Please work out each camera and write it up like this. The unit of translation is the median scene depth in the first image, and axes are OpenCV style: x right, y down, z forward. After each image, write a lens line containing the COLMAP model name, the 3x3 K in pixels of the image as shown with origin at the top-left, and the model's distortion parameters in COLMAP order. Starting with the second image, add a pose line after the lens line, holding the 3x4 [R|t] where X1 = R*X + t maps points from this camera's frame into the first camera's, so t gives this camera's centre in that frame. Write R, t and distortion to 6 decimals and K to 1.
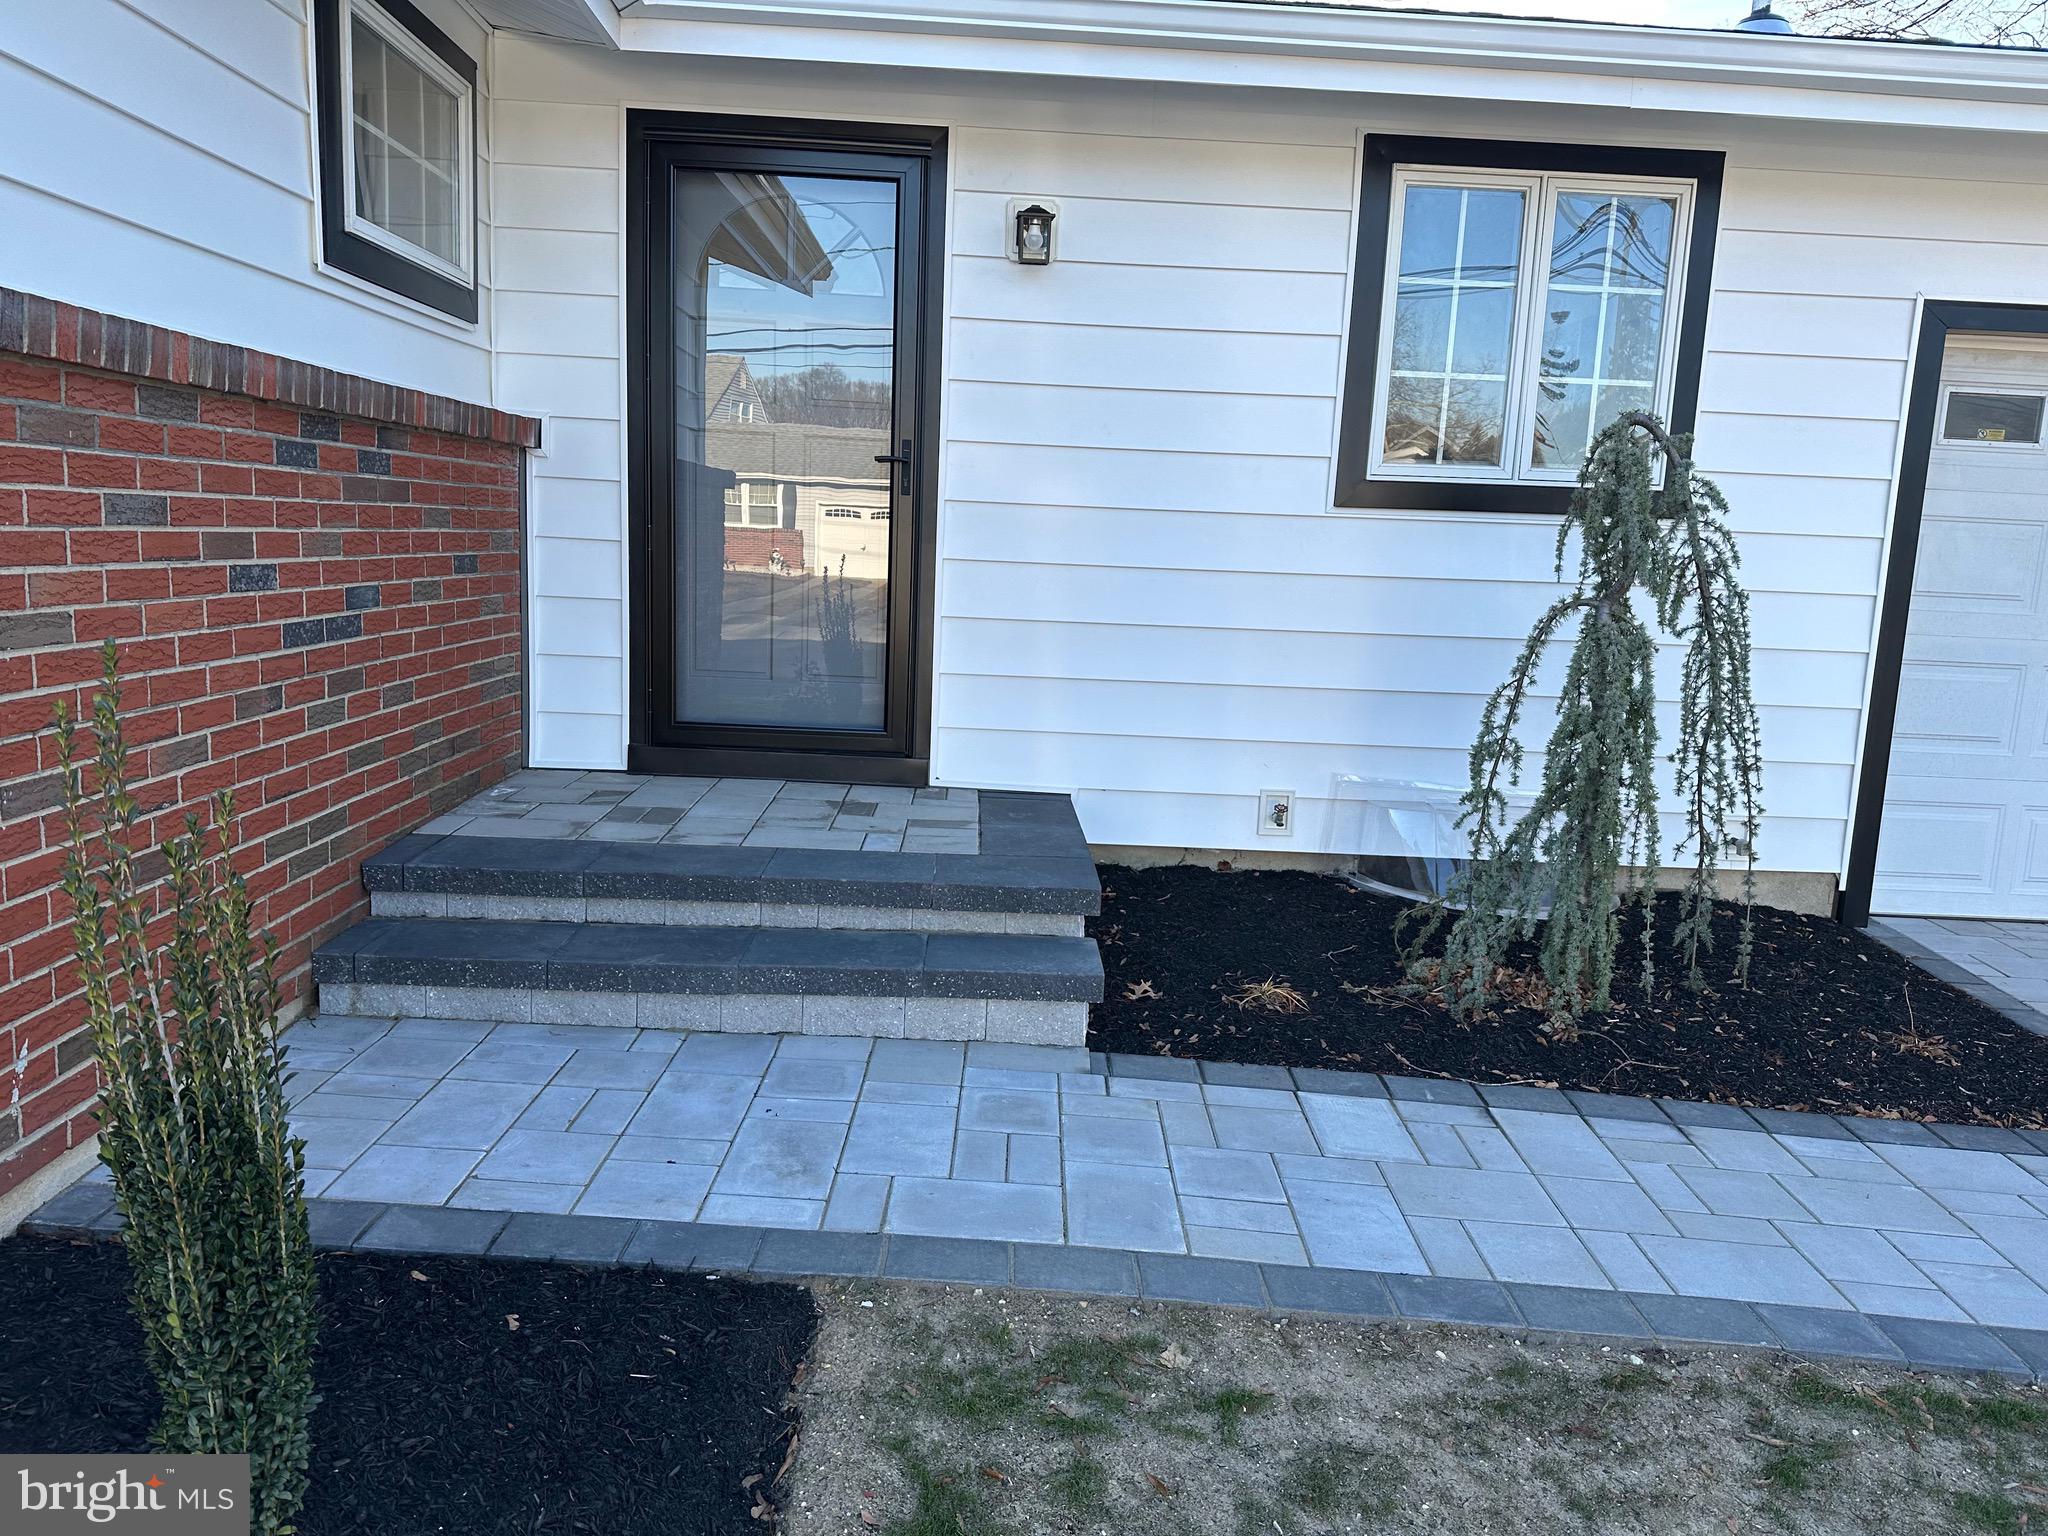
lens RADIAL K [[1436.0, 0, 1030.9], [0, 1436.0, 732.0], [0, 0, 1]] dist [0.143136, -0.200820]
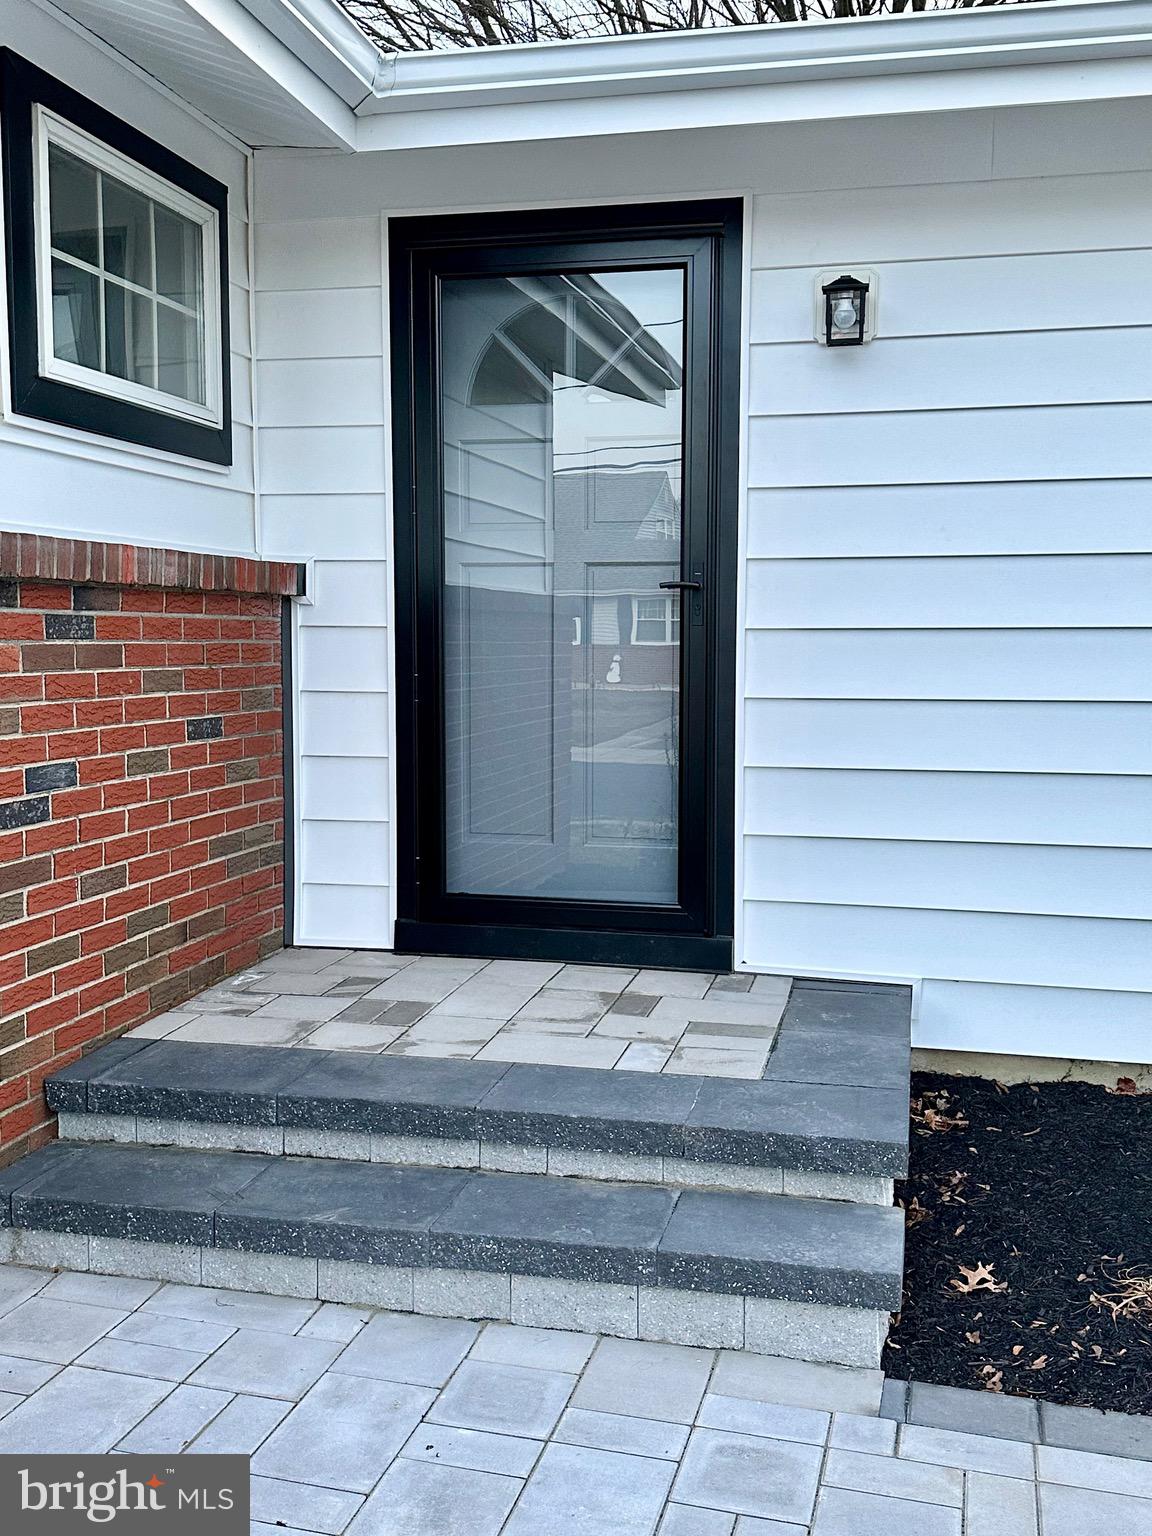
lens RADIAL K [[1502.9, 0, 588.0], [0, 1502.9, 752.0], [0, 0, 1]] dist [0.207565, -0.429880]
pose [[0.967449, -0.020964, -0.252197, 0.093461], [0.004331, 0.997788, -0.066329, -0.042590], [0.253030, 0.063078, 0.965400, 0.175701]]
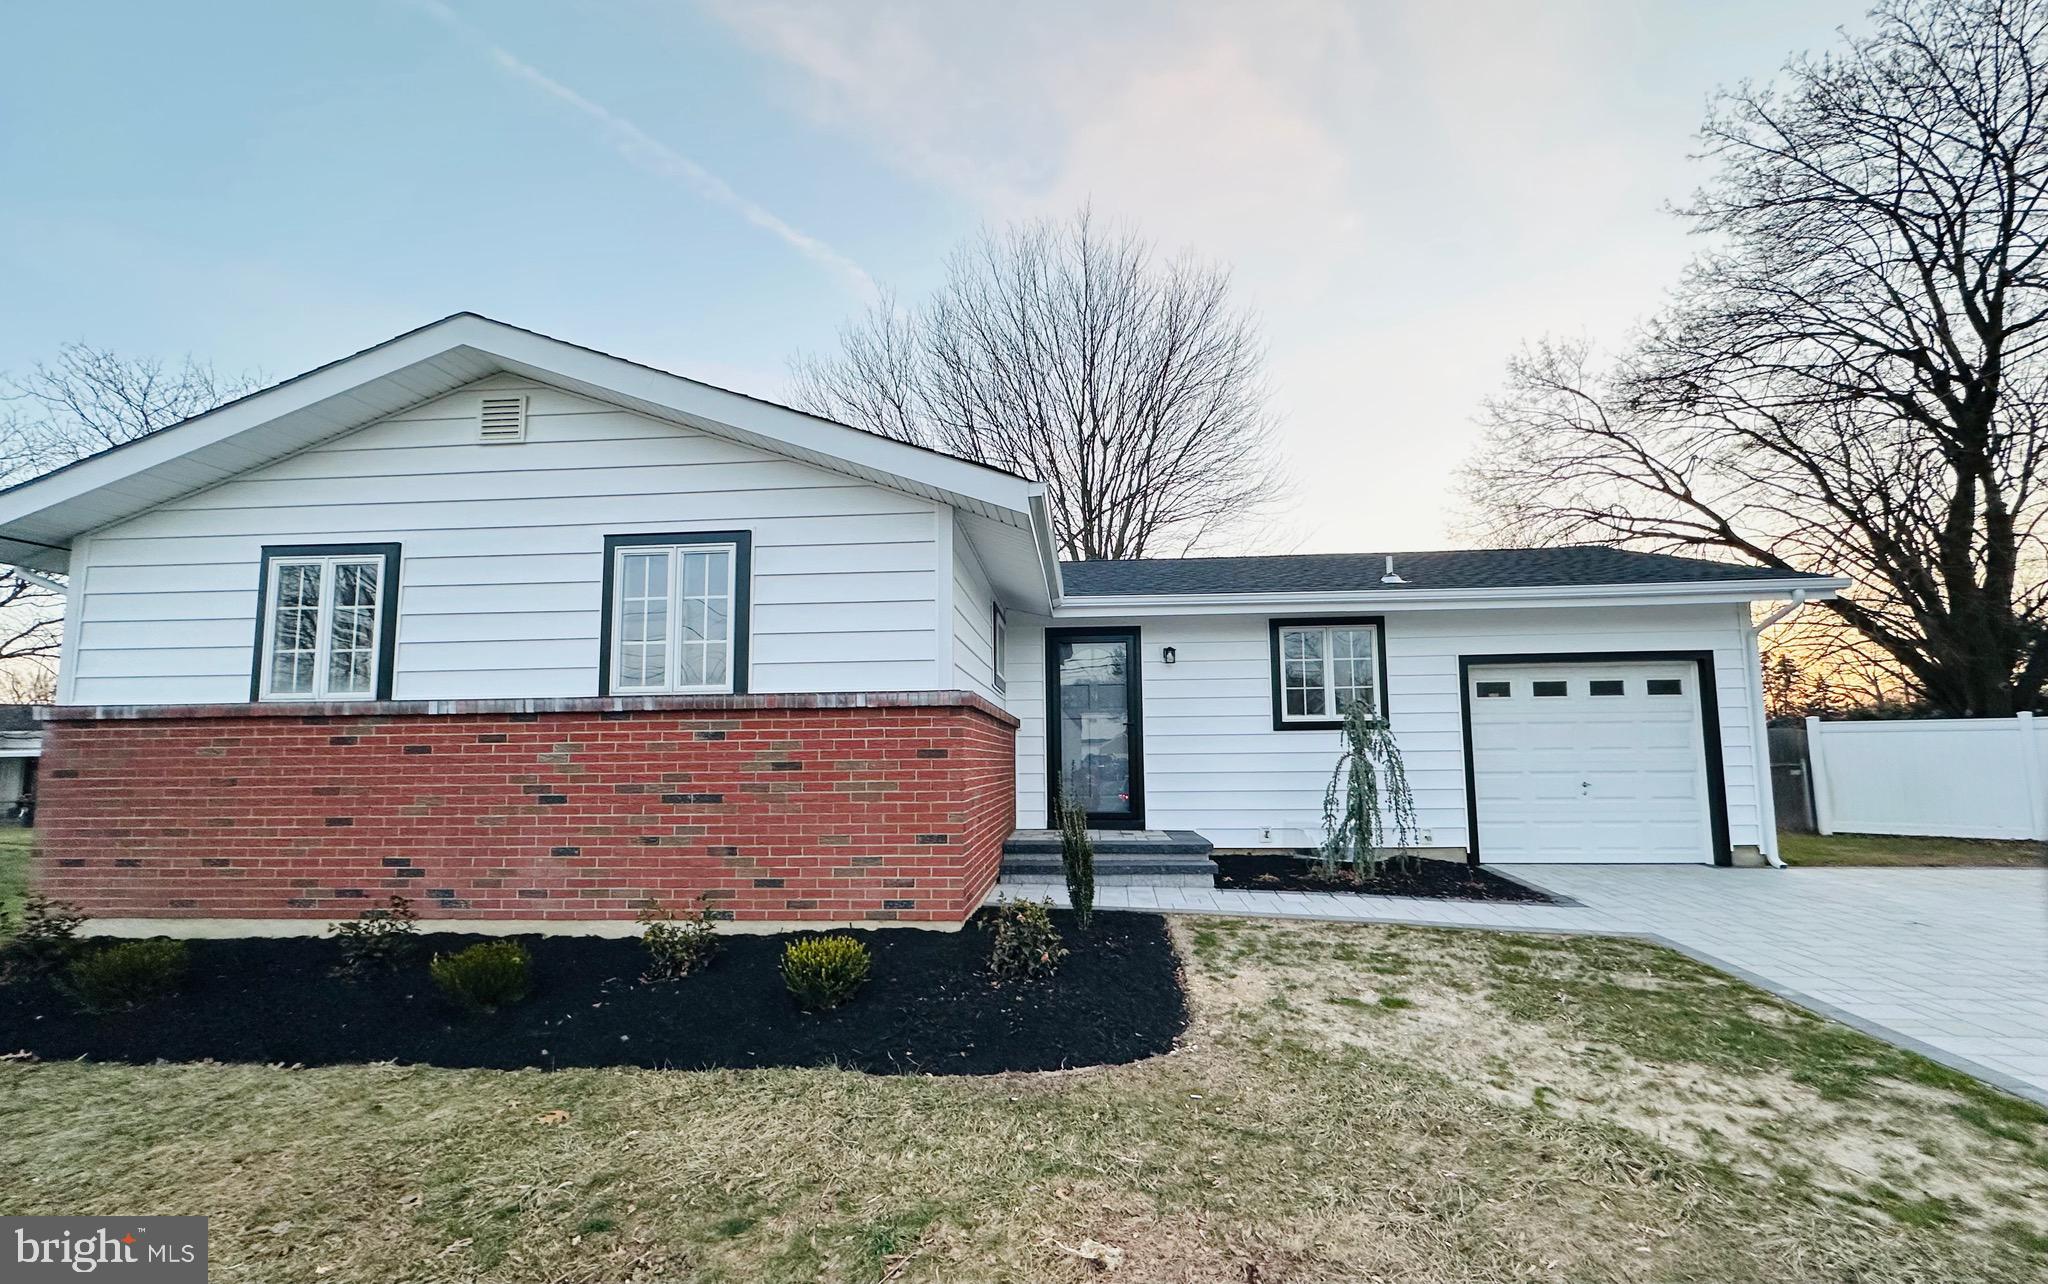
lens RADIAL K [[826.7, 0, 1030.9], [0, 826.7, 683.2], [0, 0, 1]] dist [-0.001071, 0.000100]
pose [[0.993402, -0.063687, -0.095374, -0.169024], [0.039961, 0.971735, -0.232666, 0.175583], [0.107496, 0.227319, 0.967869, -1.017945]]
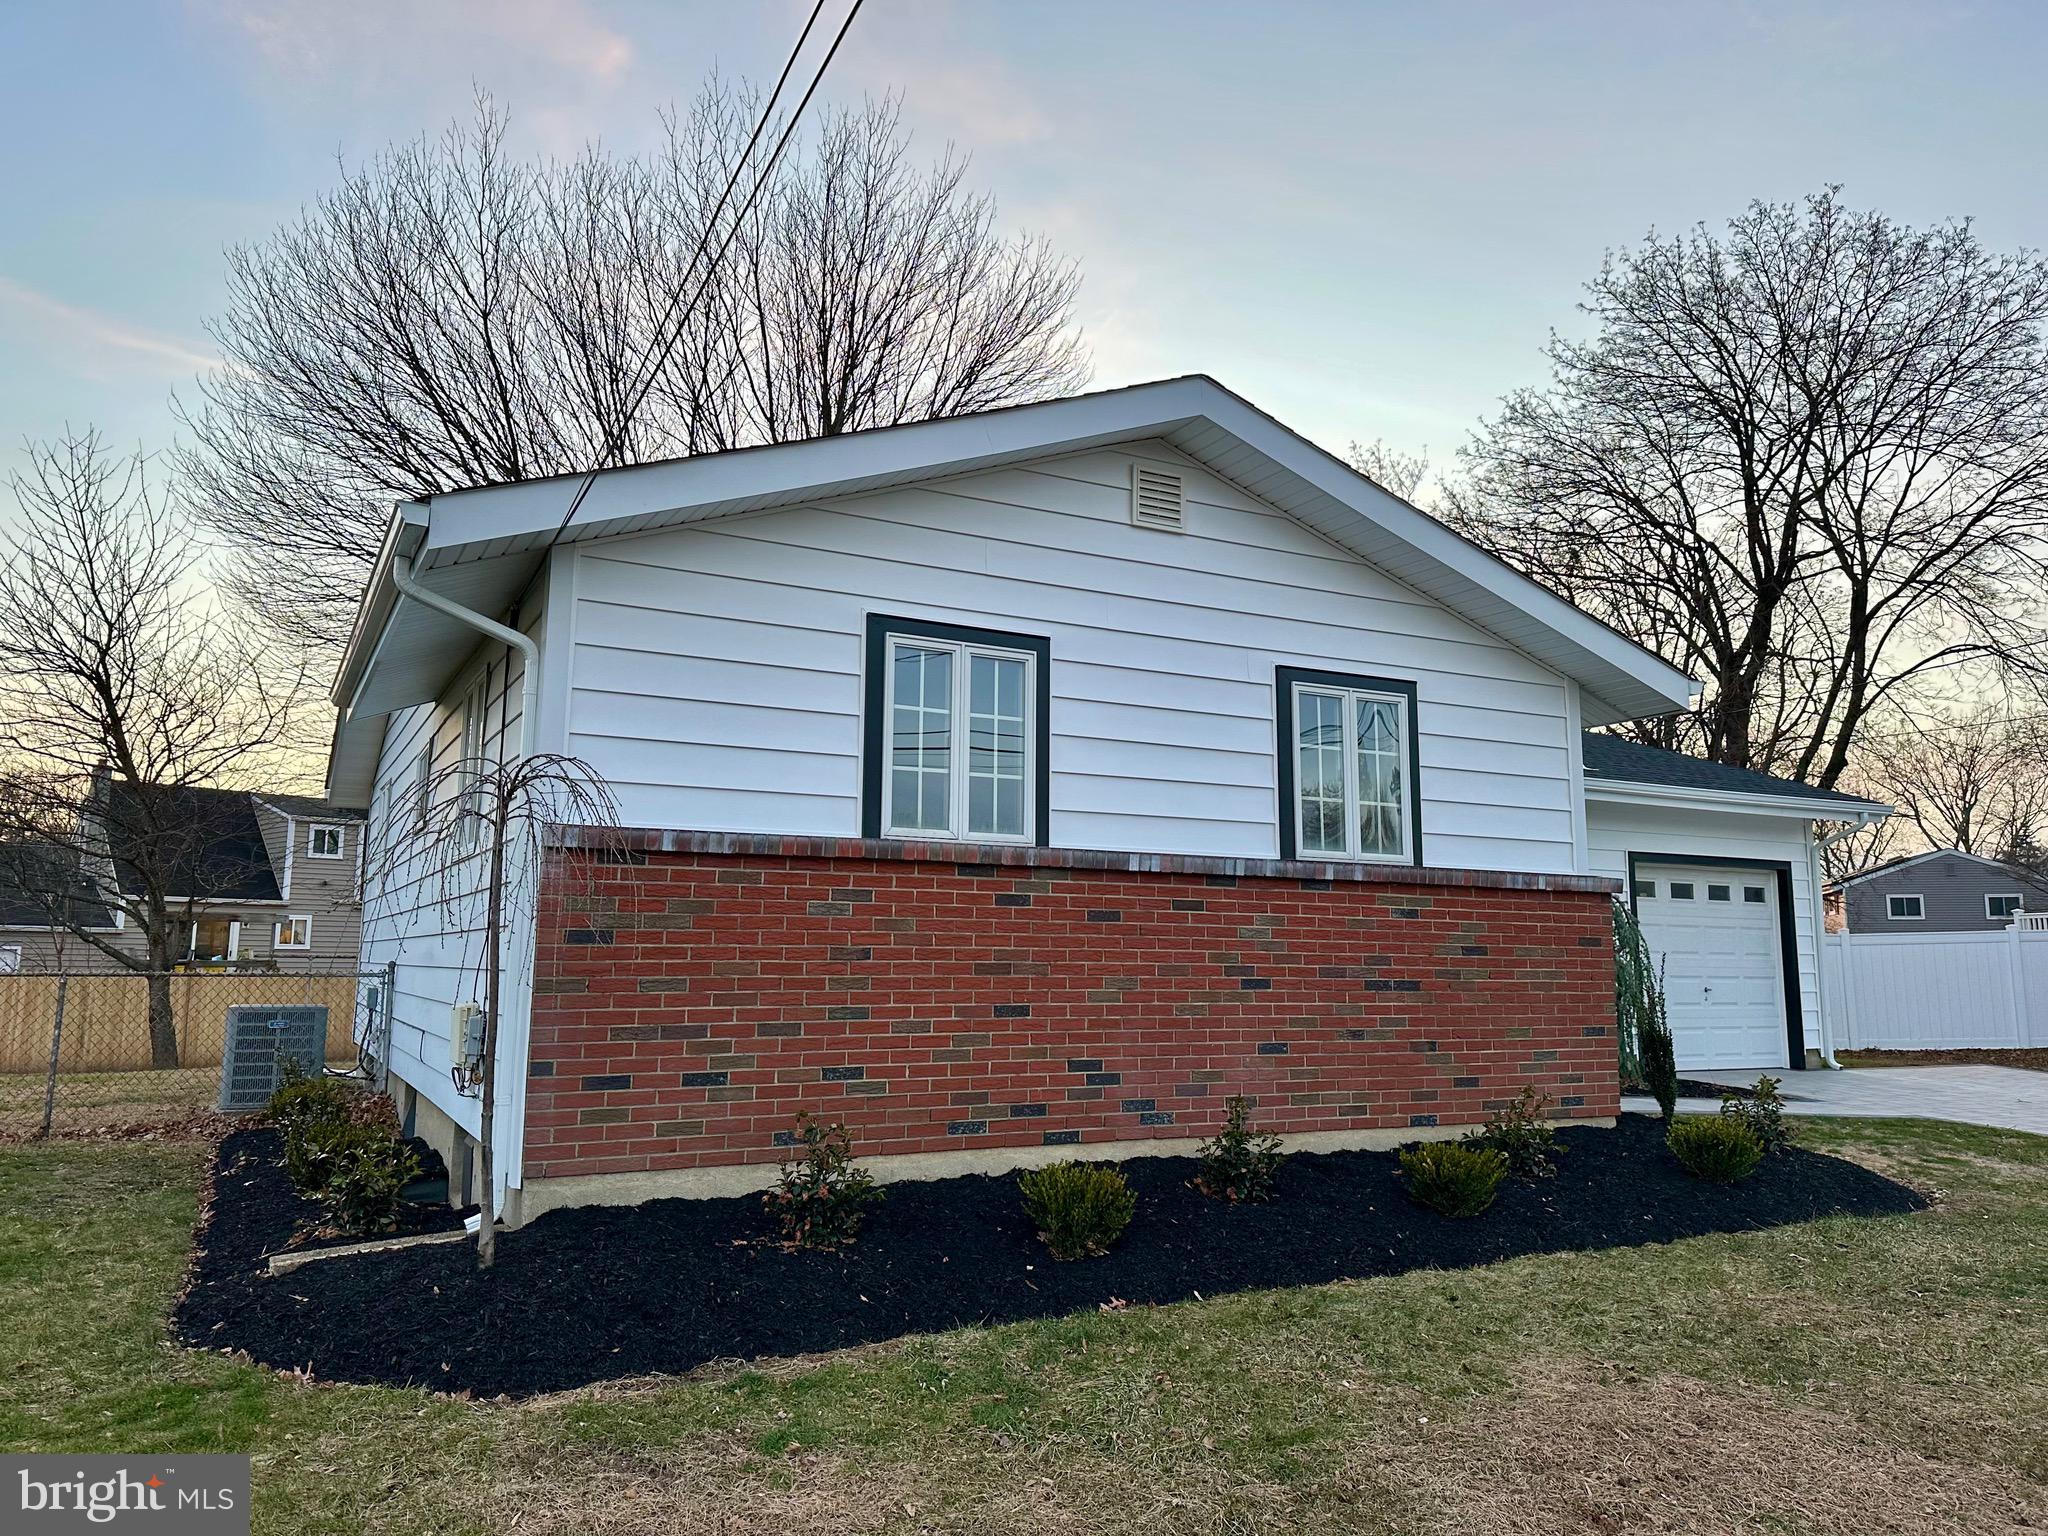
lens RADIAL K [[1436.0, 0, 1030.9], [0, 1436.0, 732.0], [0, 0, 1]] dist [0.143136, -0.200820]
pose [[0.896258, 0.034306, 0.442205, -2.338201], [0.090113, 0.962126, -0.257281, 0.160717], [-0.434283, 0.270438, 0.859221, -1.395854]]
